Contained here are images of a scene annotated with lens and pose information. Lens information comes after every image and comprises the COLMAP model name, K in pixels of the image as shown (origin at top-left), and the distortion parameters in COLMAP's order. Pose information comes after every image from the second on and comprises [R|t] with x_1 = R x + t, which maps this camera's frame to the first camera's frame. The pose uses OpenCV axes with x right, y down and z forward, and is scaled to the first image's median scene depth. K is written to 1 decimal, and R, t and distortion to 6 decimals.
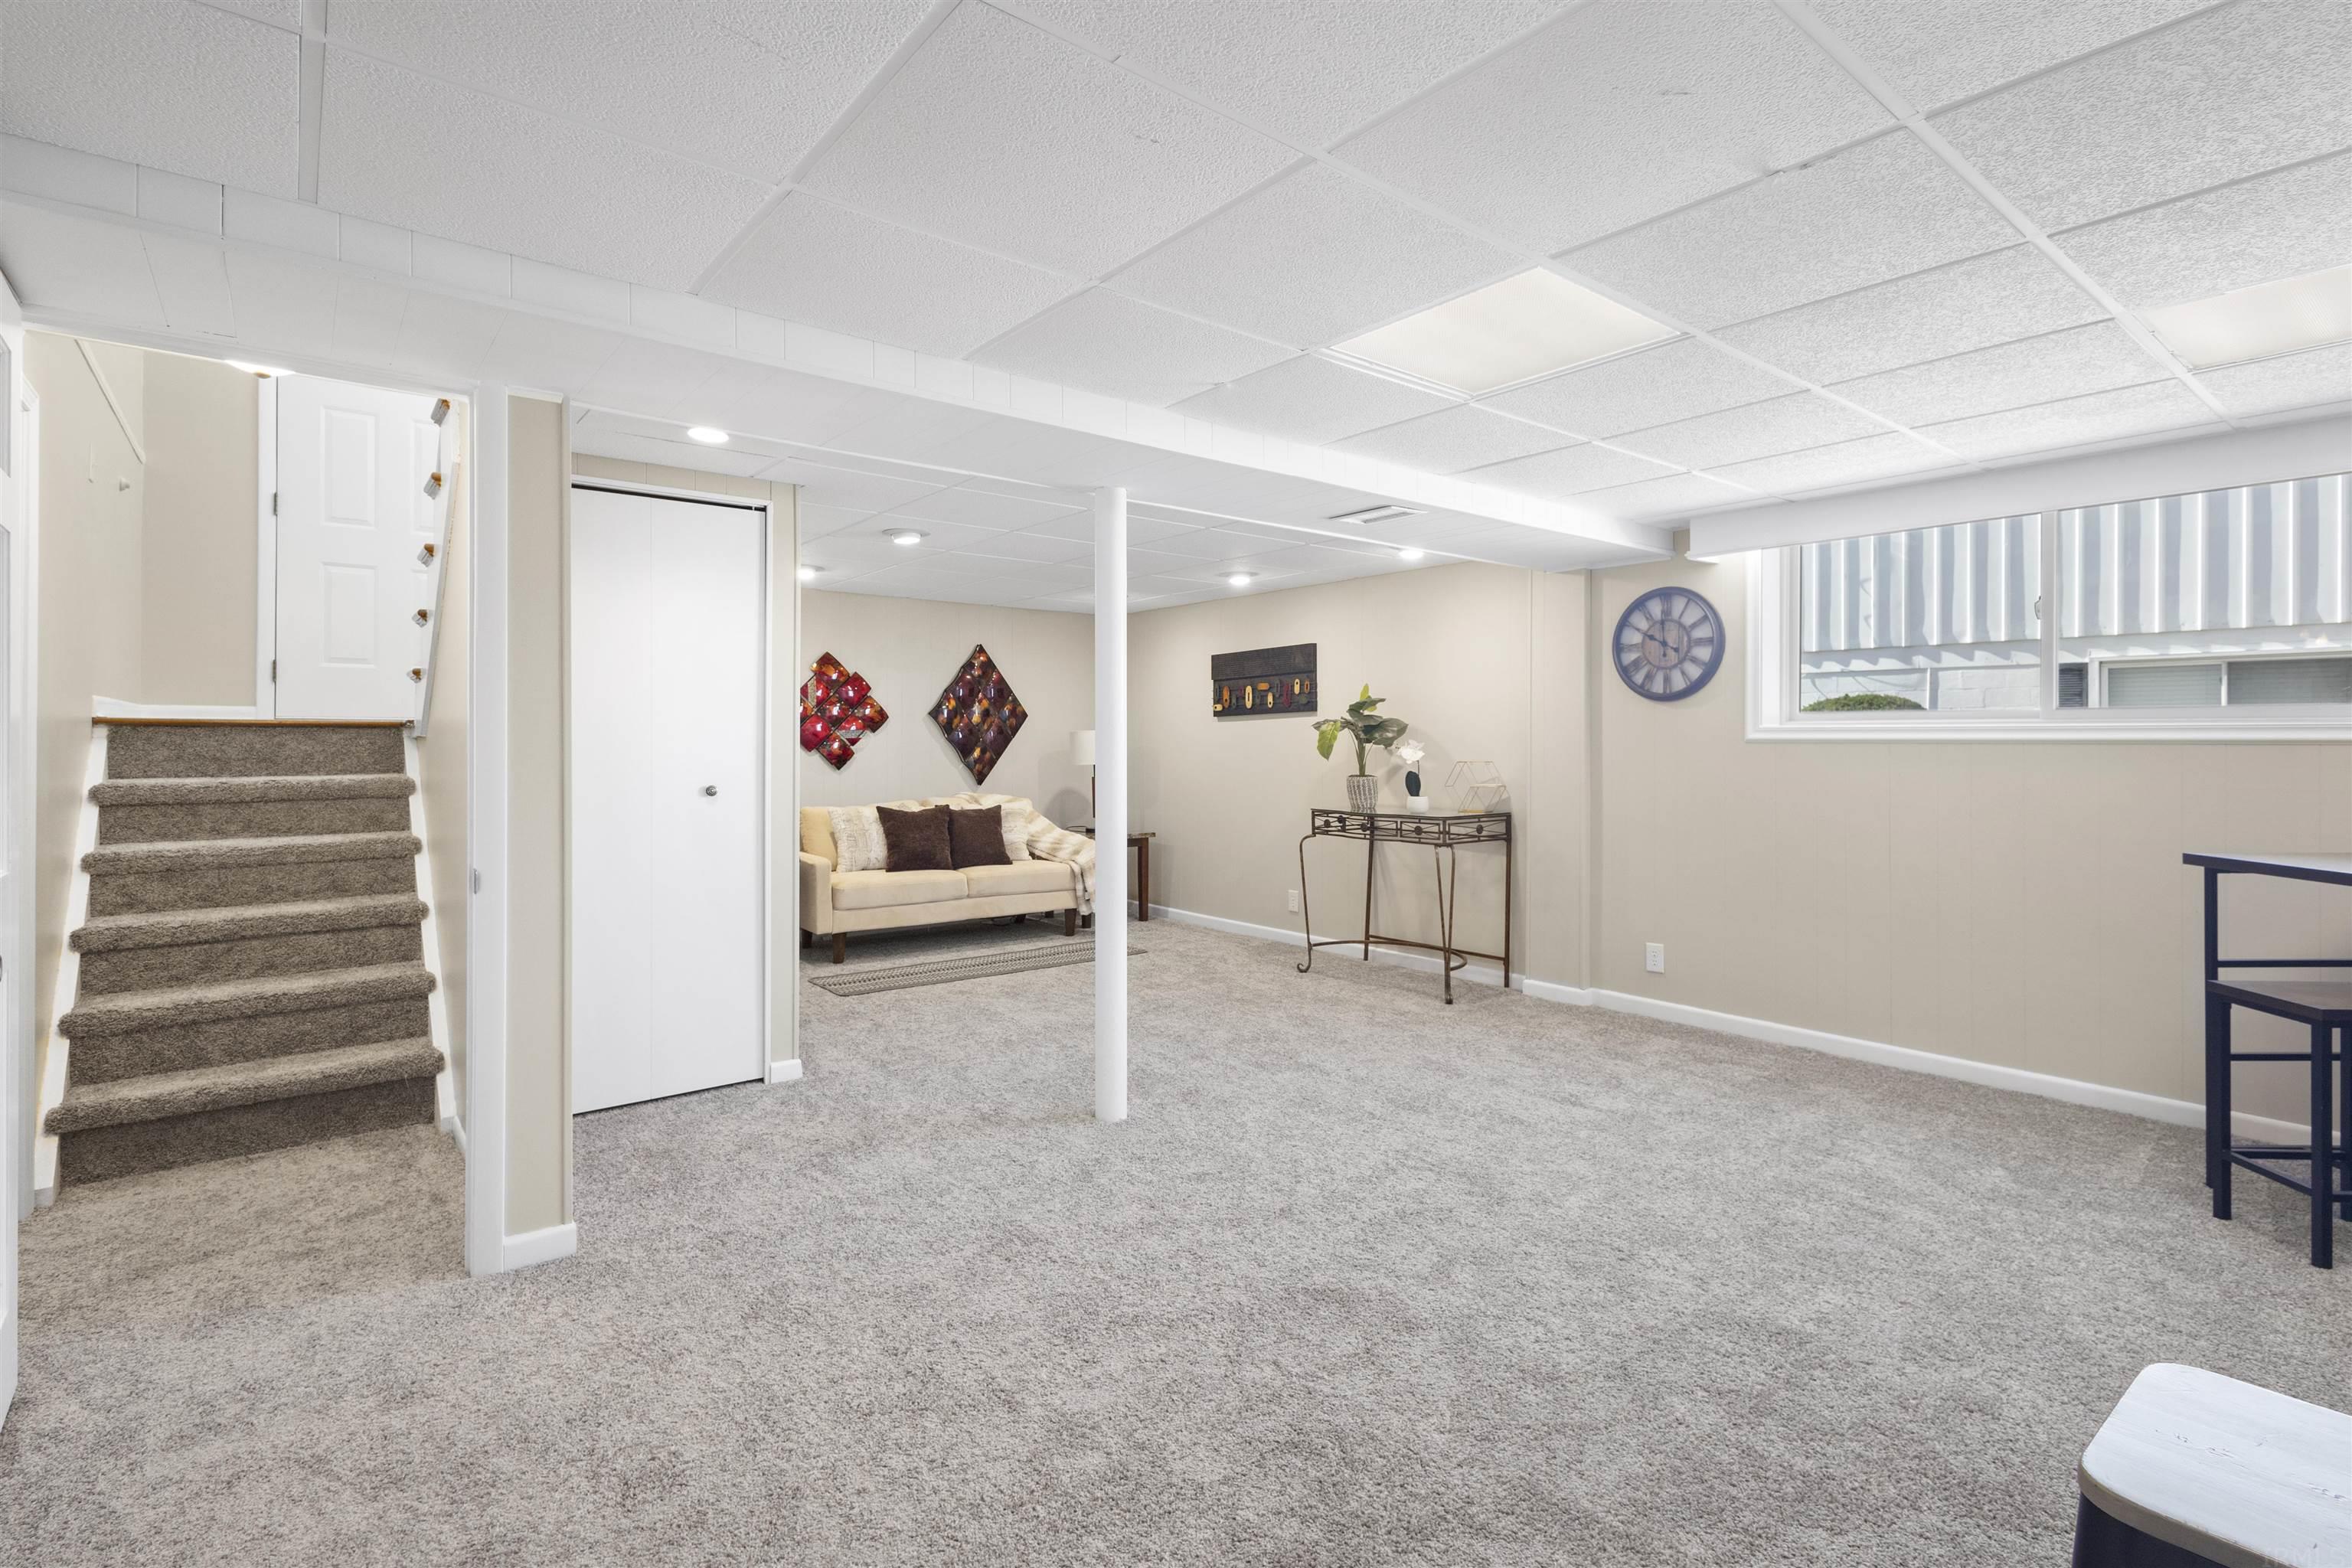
lens RADIAL K [[1103.1, 0, 1190.6], [0, 1103.1, 736.5], [0, 0, 1]] dist [0.003850, -0.000694]
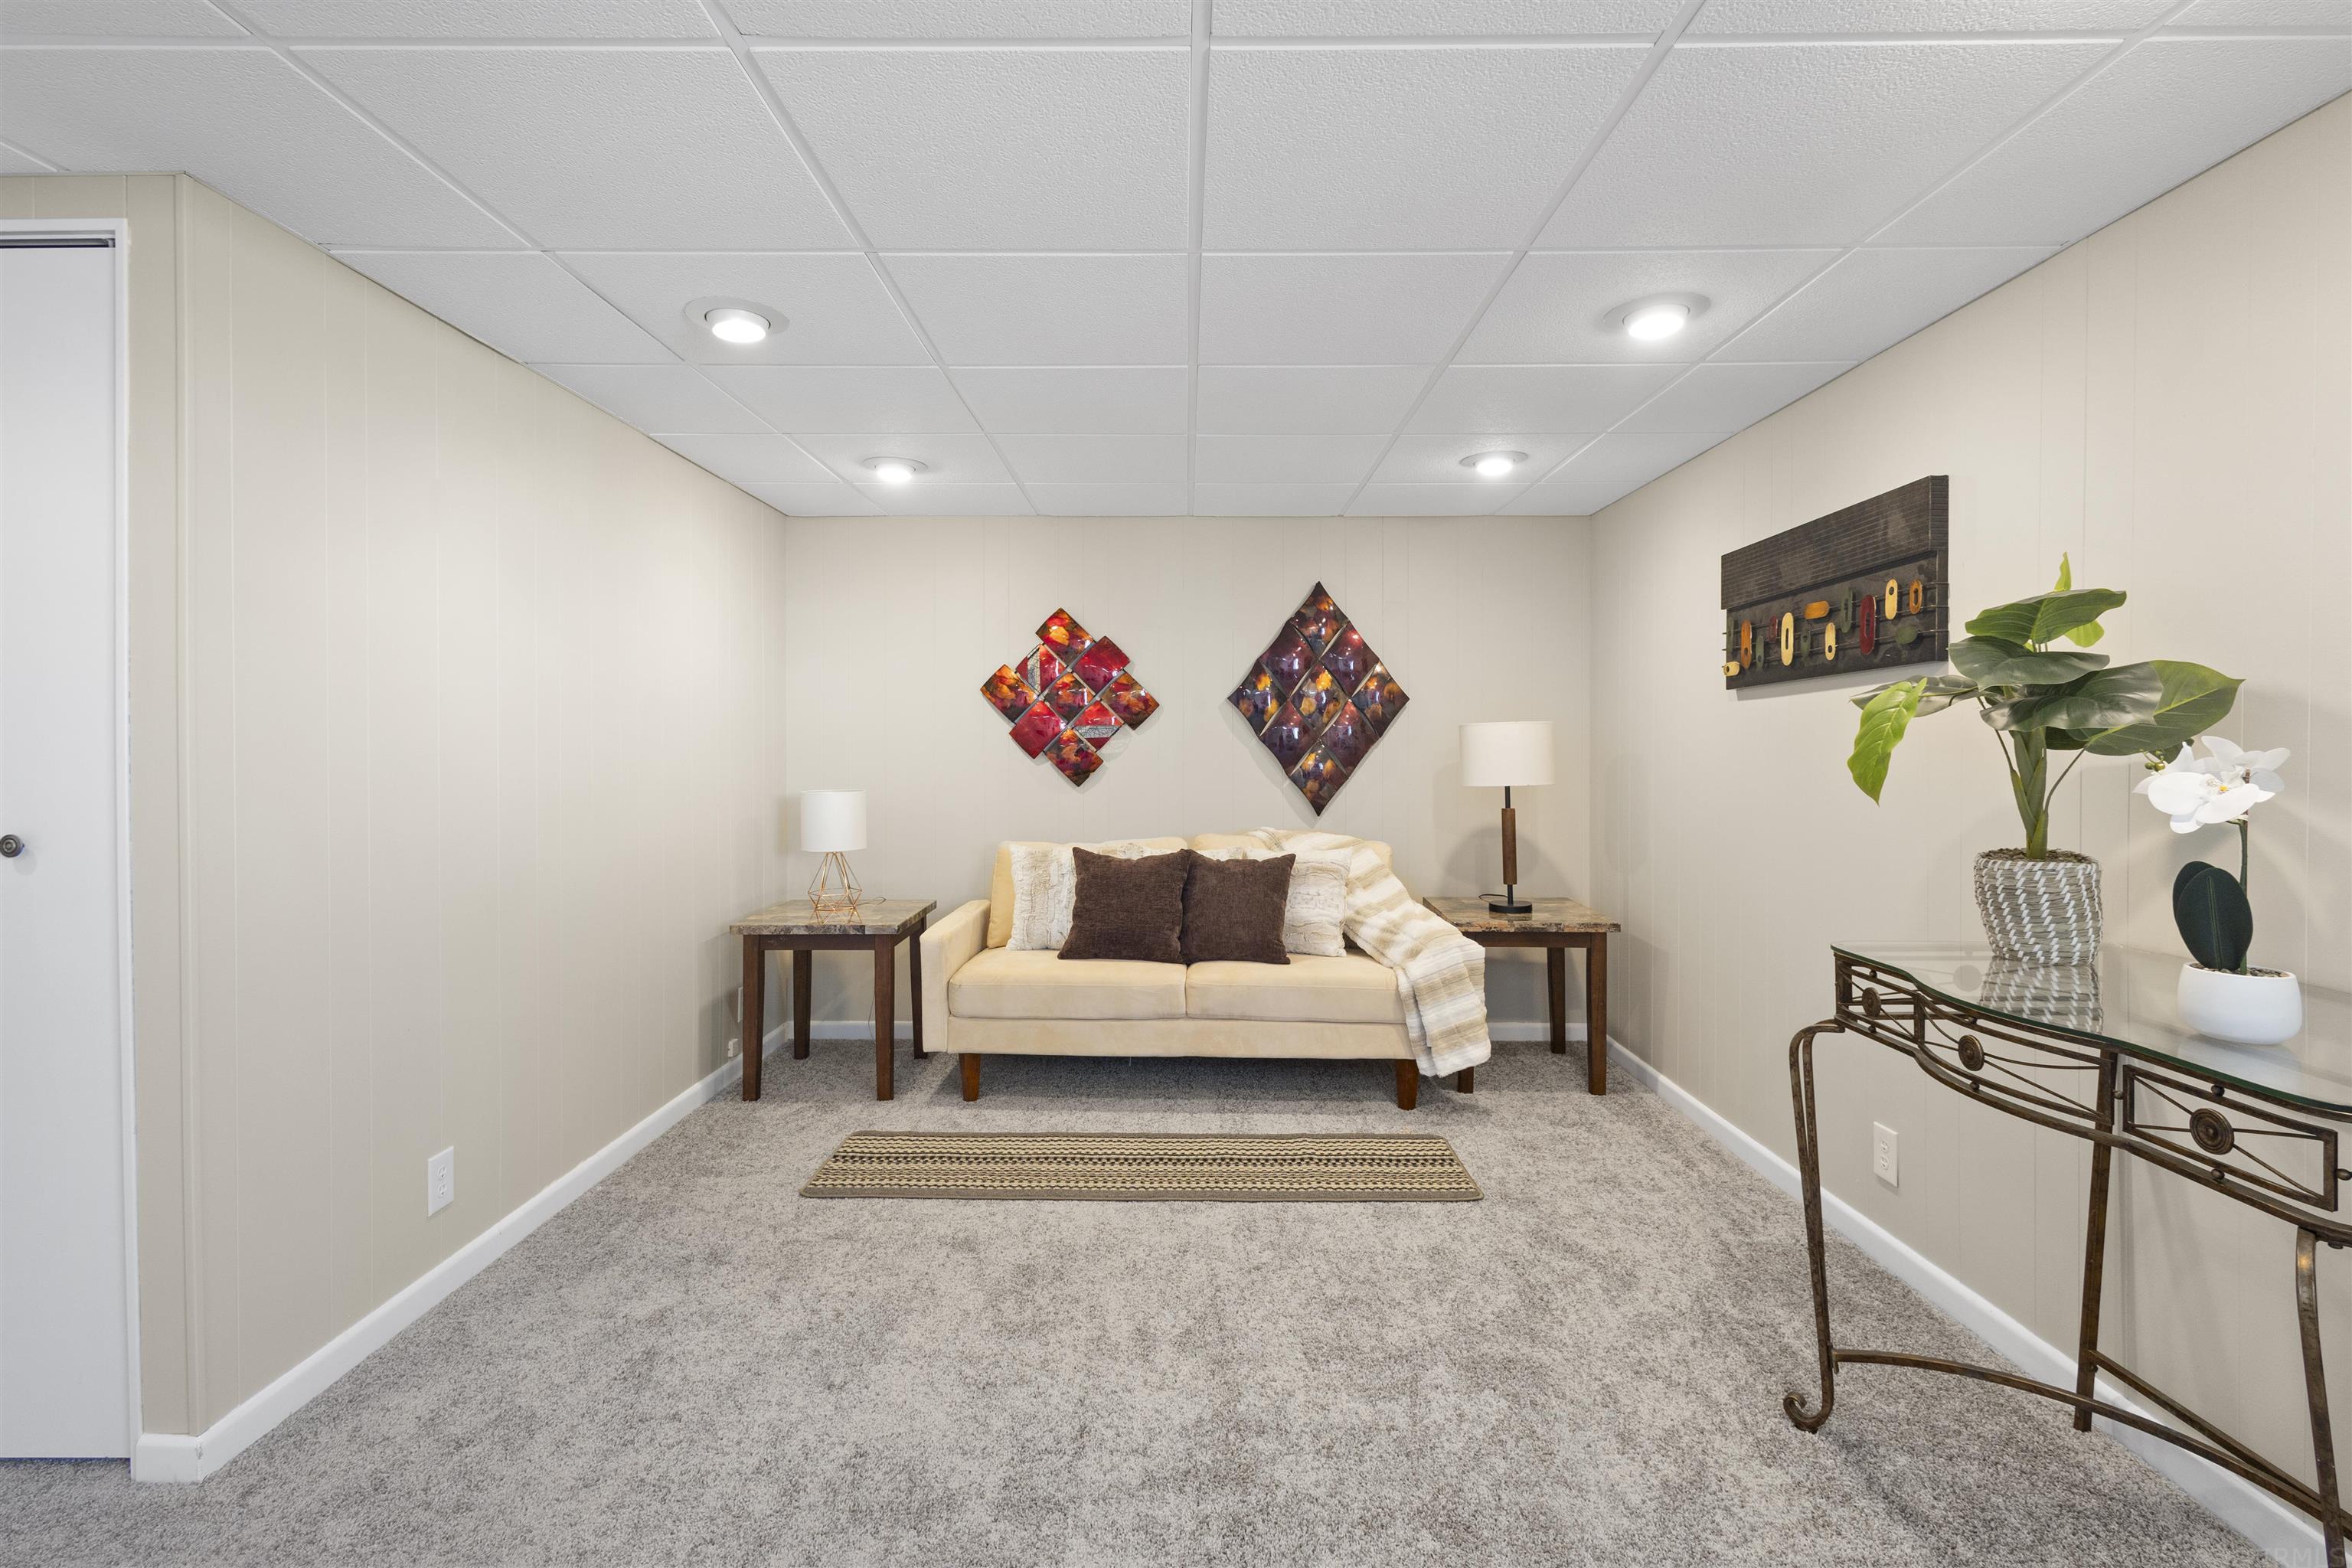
lens RADIAL K [[1103.1, 0, 1161.7], [0, 1103.1, 747.3], [0, 0, 1]] dist [0.003850, -0.000694]
pose [[0.767920, 0.002627, -0.640540, 0.142819], [0.002870, 0.999967, 0.007543, 0.002164], [0.640539, -0.007631, 0.767888, 0.526073]]
